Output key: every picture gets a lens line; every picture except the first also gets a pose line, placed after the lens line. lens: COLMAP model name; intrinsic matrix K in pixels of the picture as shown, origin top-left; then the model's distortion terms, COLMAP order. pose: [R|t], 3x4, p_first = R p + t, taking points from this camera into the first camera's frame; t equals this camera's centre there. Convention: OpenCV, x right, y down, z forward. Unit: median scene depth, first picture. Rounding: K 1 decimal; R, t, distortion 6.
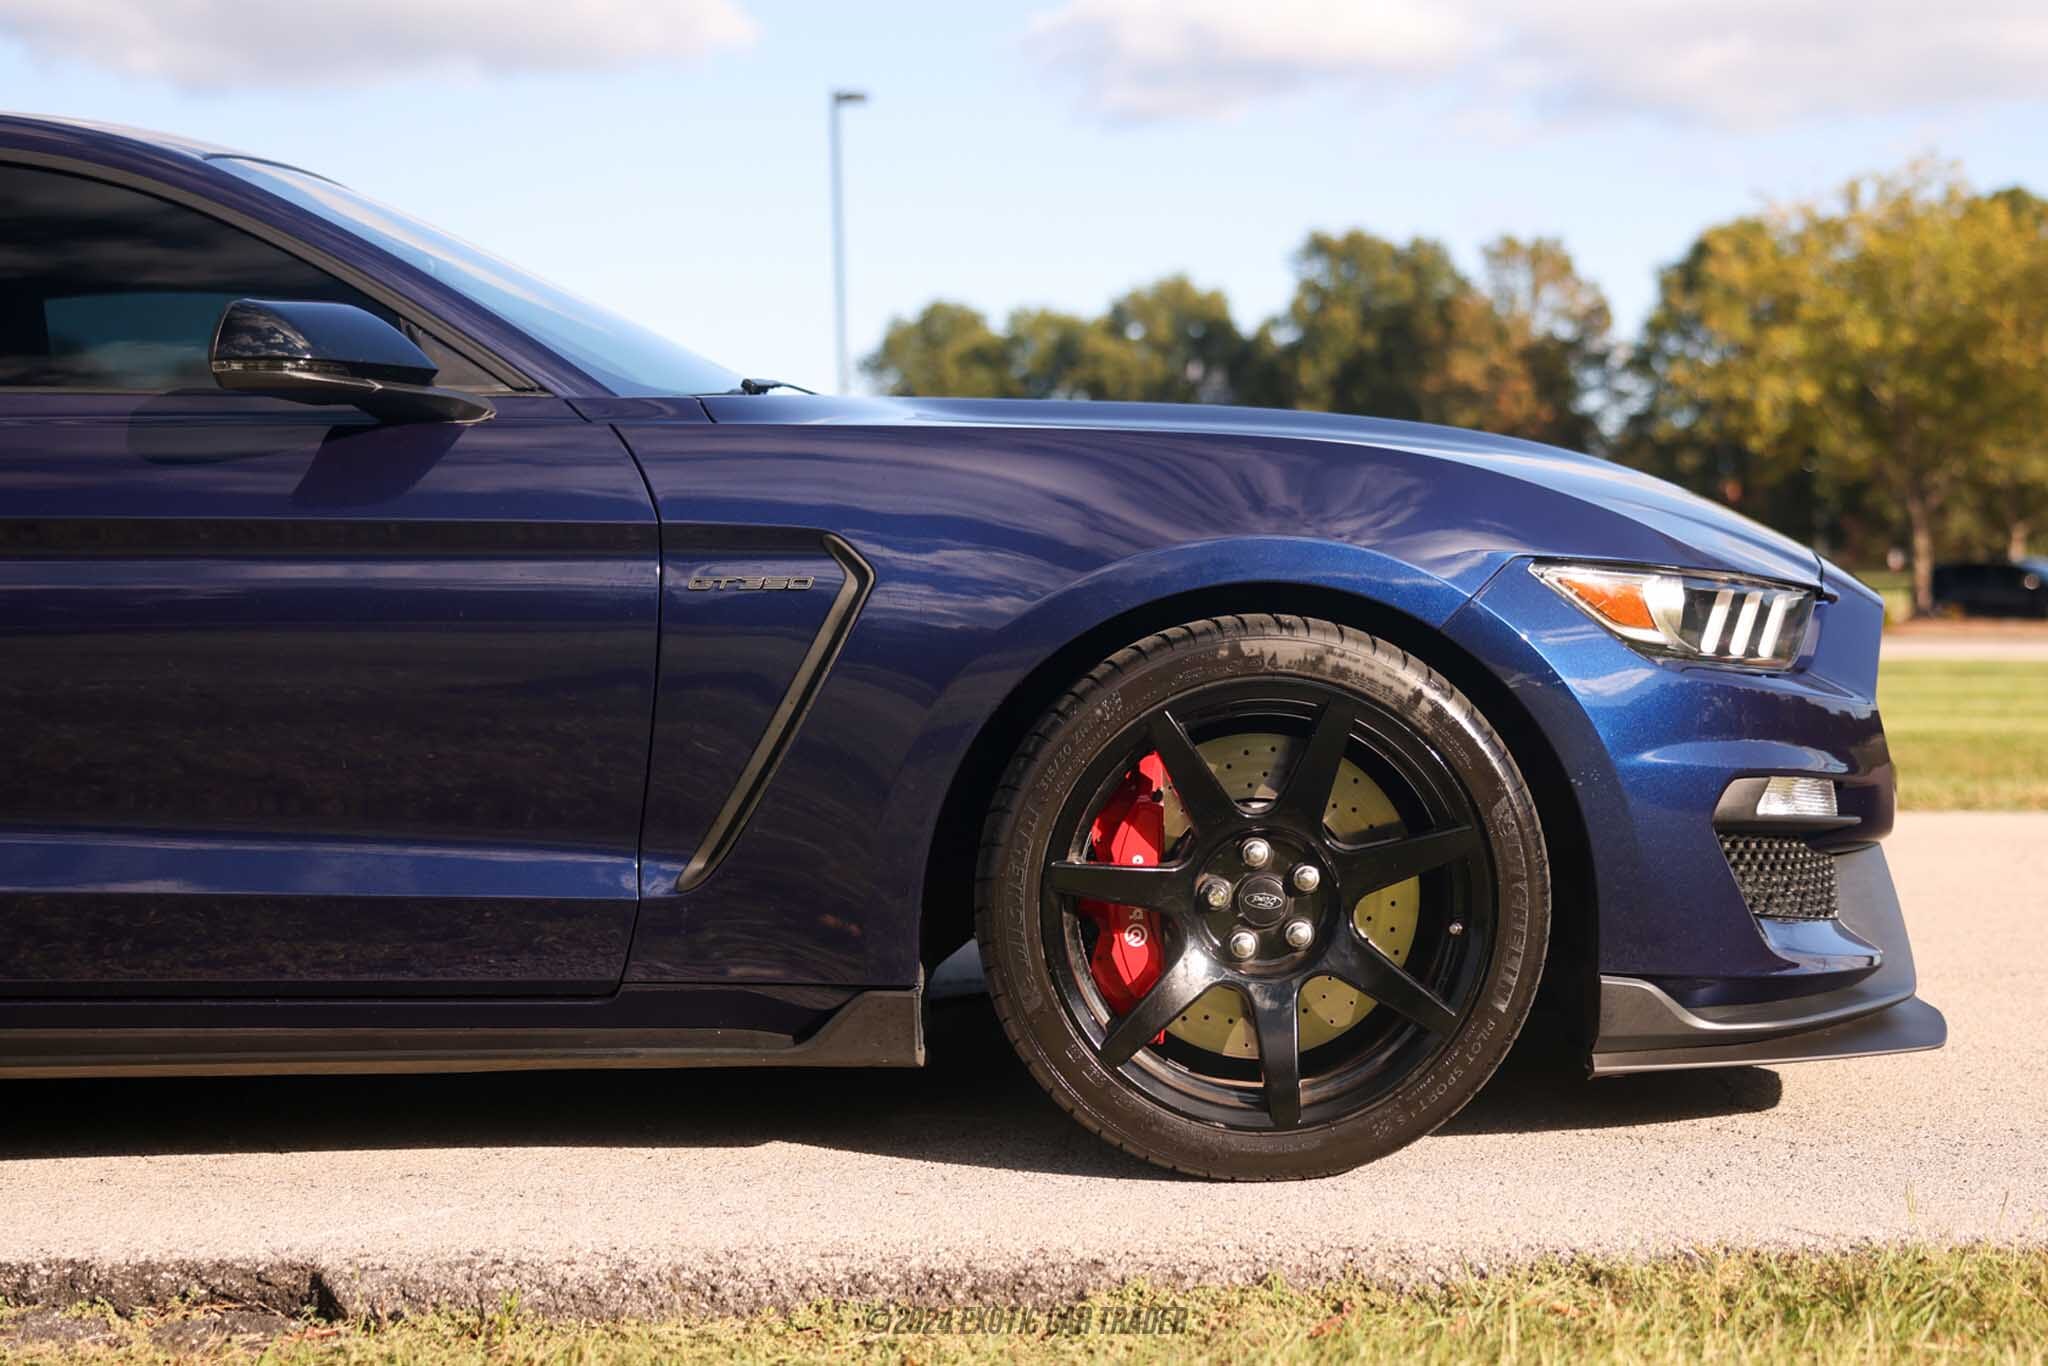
lens RADIAL K [[4156.5, 0, 1036.1], [0, 4156.5, 678.5], [0, 0, 1]] dist [0.112776, 0.000000]
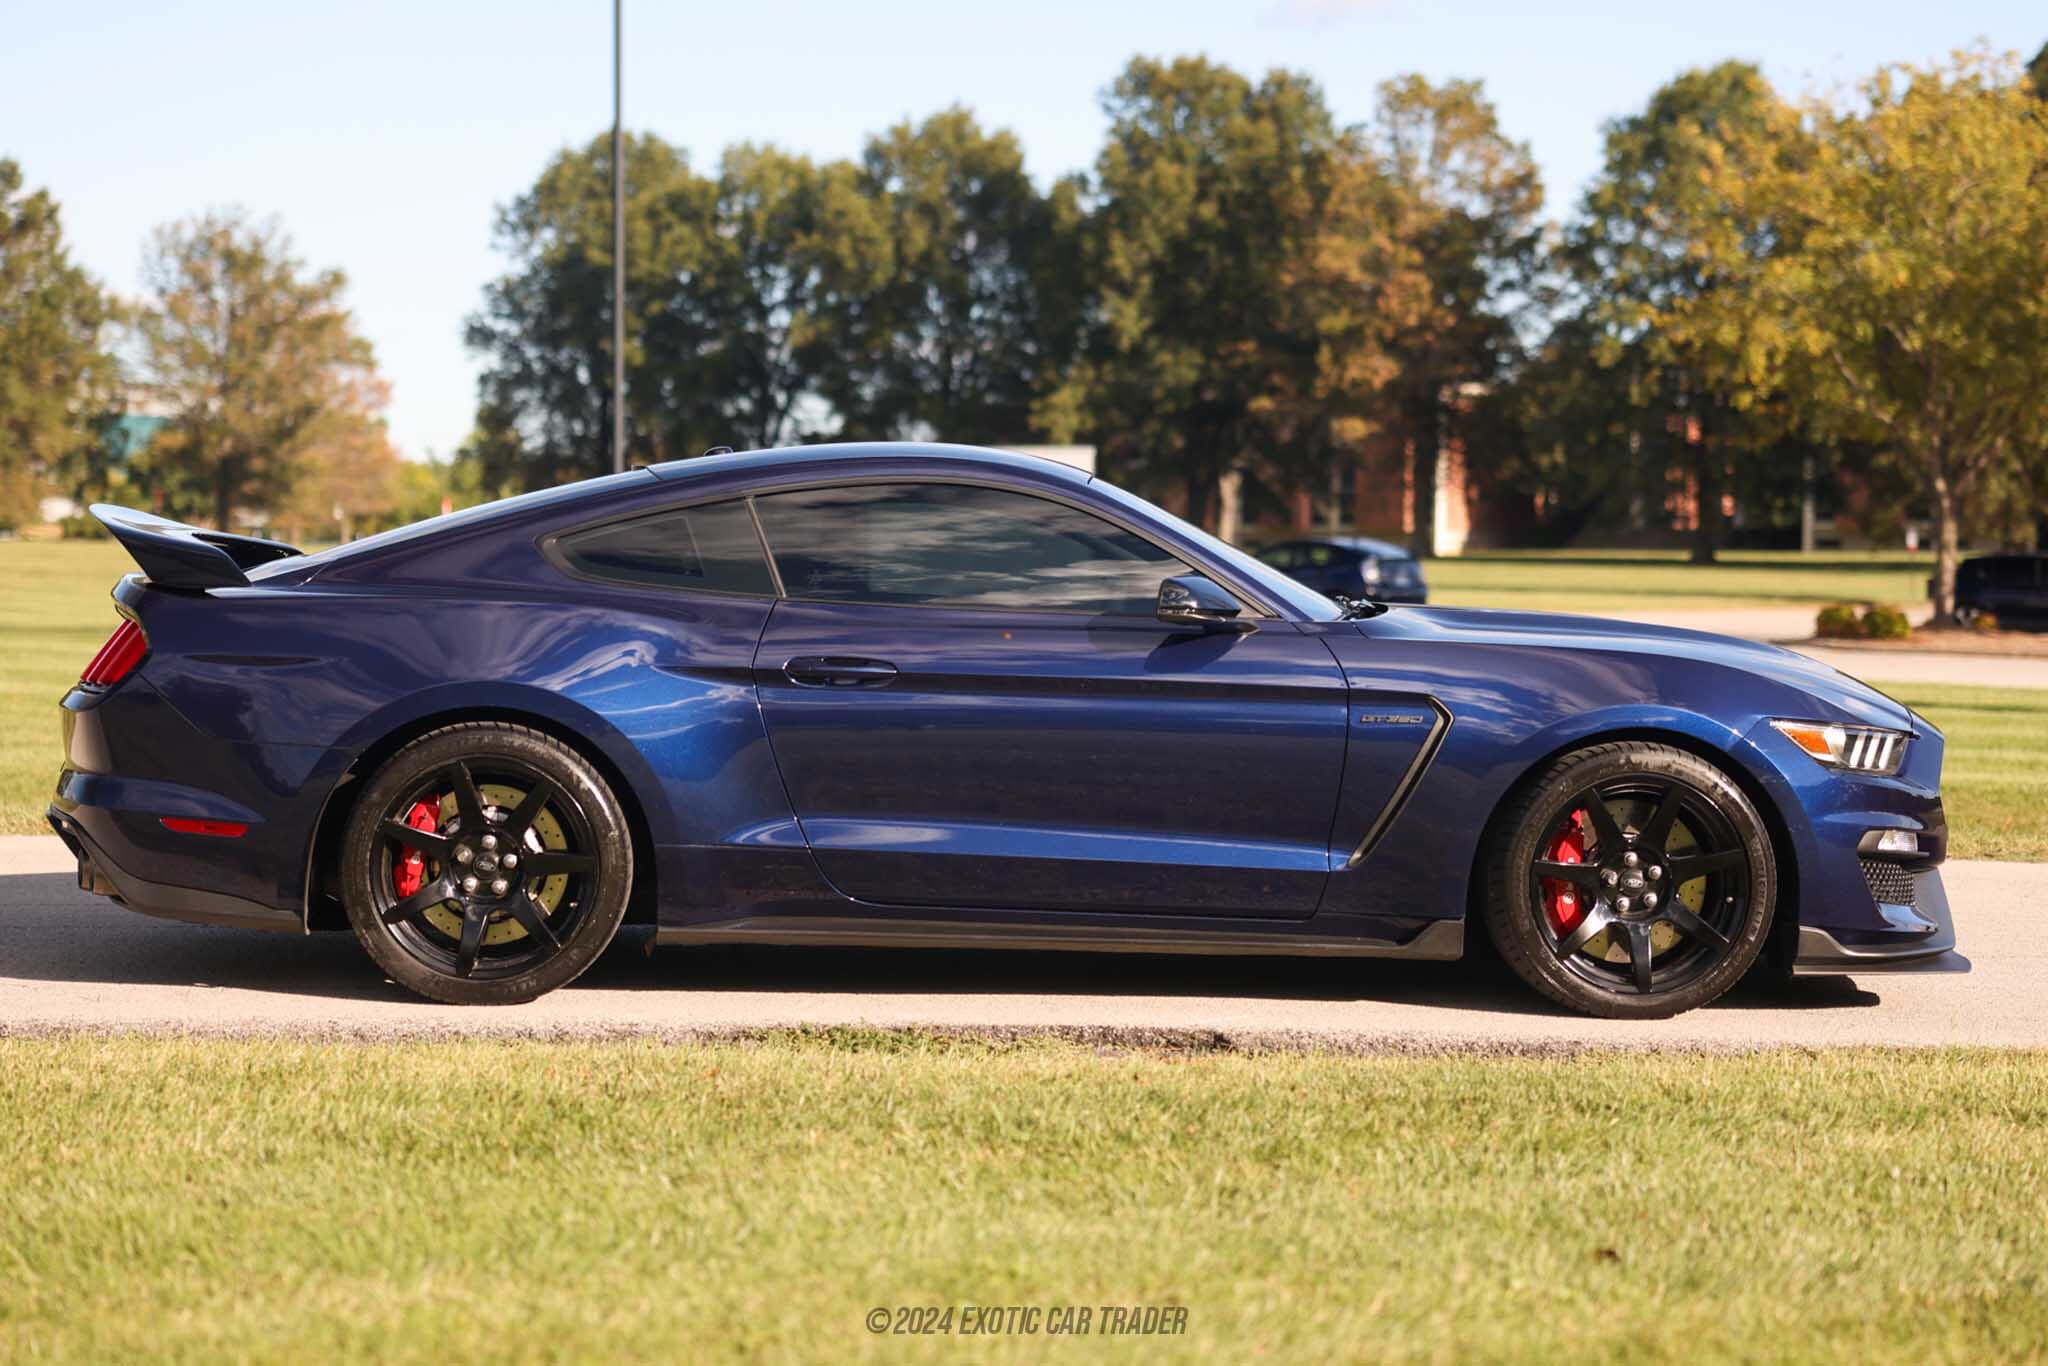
lens RADIAL K [[6273.5, 0, 1008.7], [0, 6273.5, 695.3], [0, 0, 1]] dist [0.744206, 0.000000]
pose [[0.997361, 0.033488, 0.064424, -0.417906], [-0.034056, 0.999390, 0.007742, -0.047594], [-0.064126, -0.009915, 0.997893, -1.905276]]
